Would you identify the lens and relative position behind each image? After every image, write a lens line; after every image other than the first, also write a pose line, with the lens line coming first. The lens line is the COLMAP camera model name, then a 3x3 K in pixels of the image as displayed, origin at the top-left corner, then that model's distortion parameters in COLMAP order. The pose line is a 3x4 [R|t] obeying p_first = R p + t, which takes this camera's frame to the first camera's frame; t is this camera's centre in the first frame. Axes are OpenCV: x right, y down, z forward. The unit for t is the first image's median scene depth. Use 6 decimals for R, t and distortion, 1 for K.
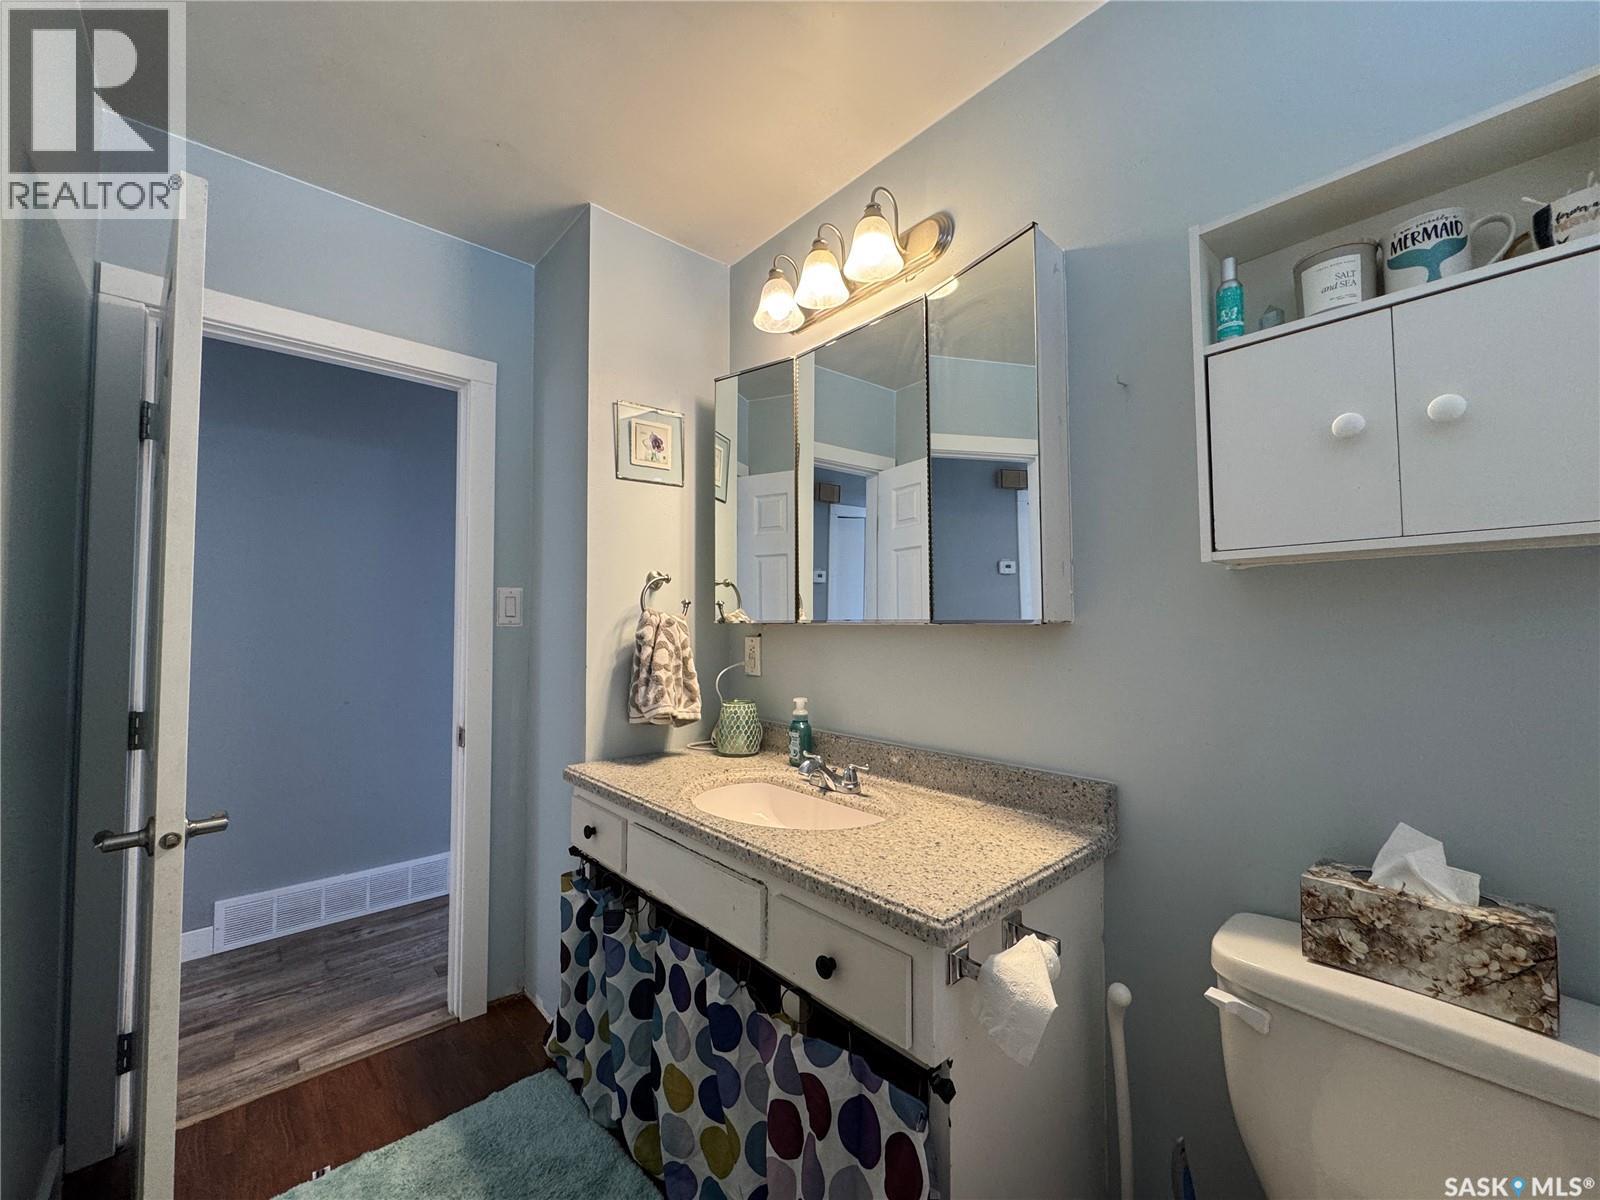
lens RADIAL K [[638.7, 0, 800.0], [0, 638.7, 600.0], [0, 0, 1]] dist [-0.000021, -0.000005]
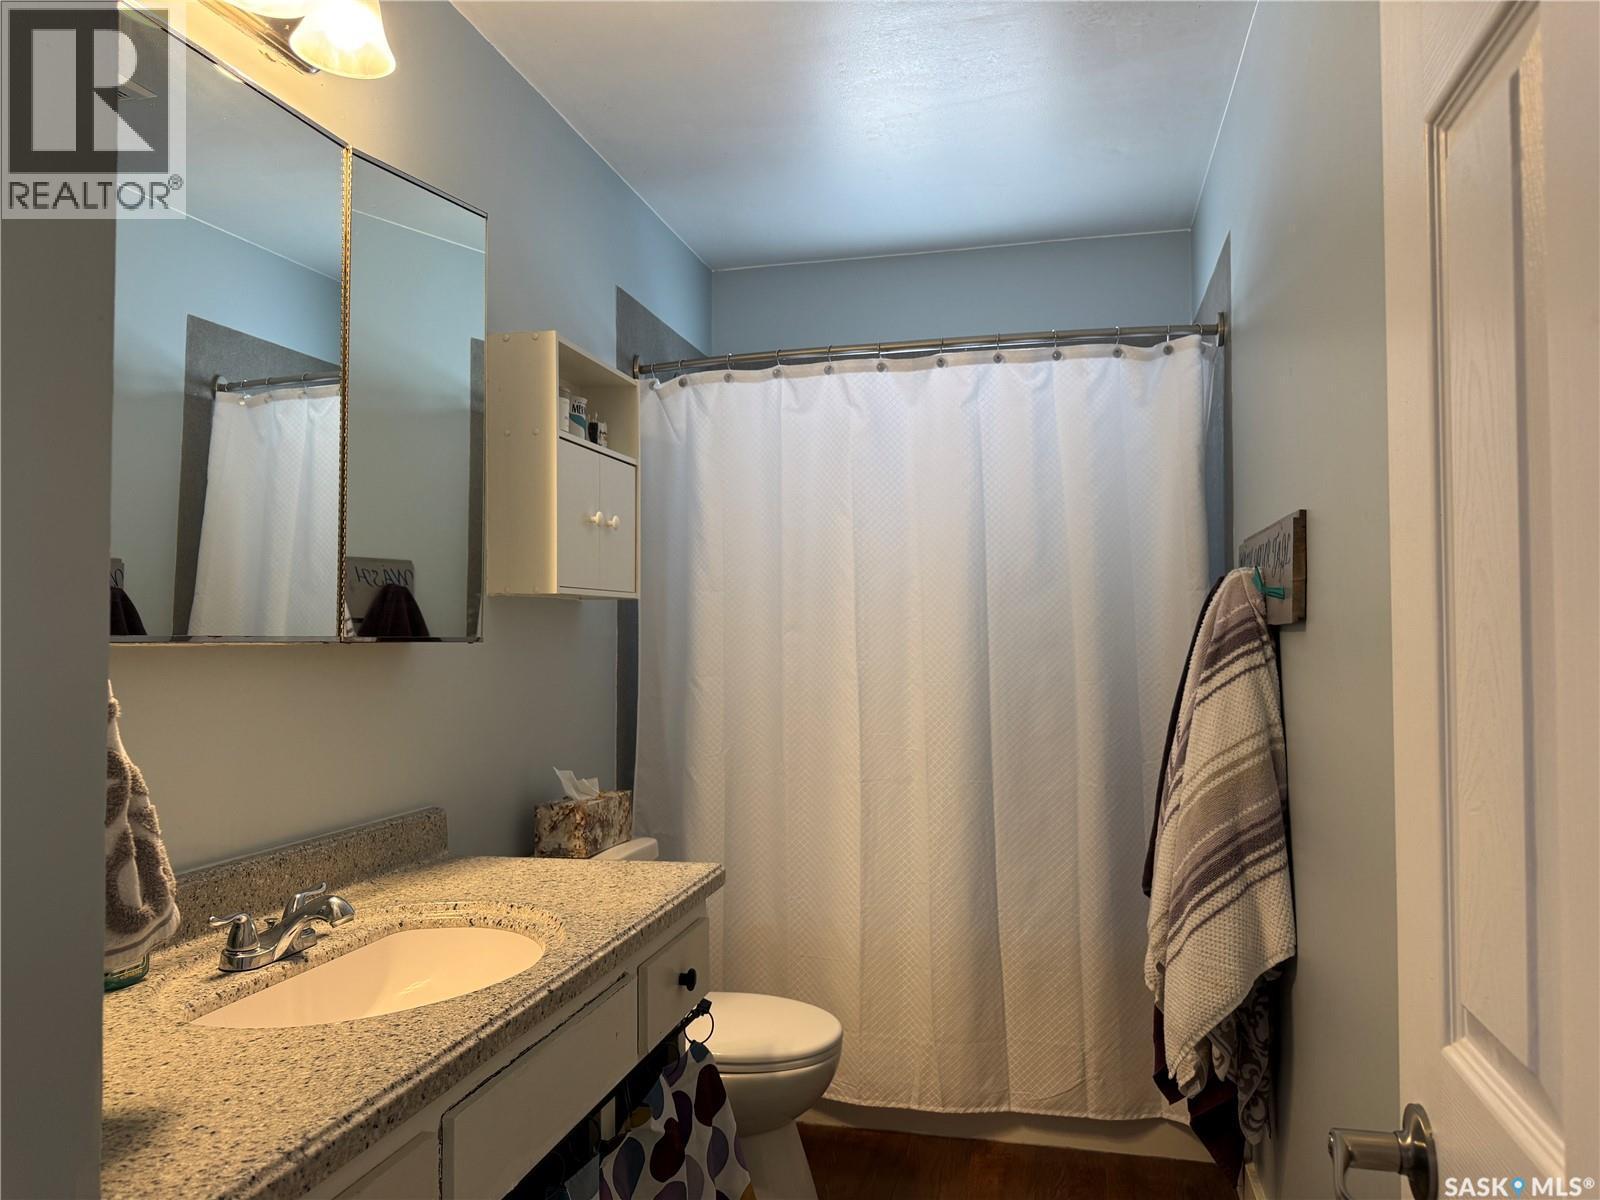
lens RADIAL K [[1129.1, 0, 797.7], [0, 1129.1, 606.5], [0, 0, 1]] dist [0.083989, -0.109344]
pose [[-0.570376, 0.029837, 0.820842, -1.098616], [-0.024137, 0.998300, -0.053060, 0.054685], [-0.821029, -0.050077, -0.568686, 1.353633]]
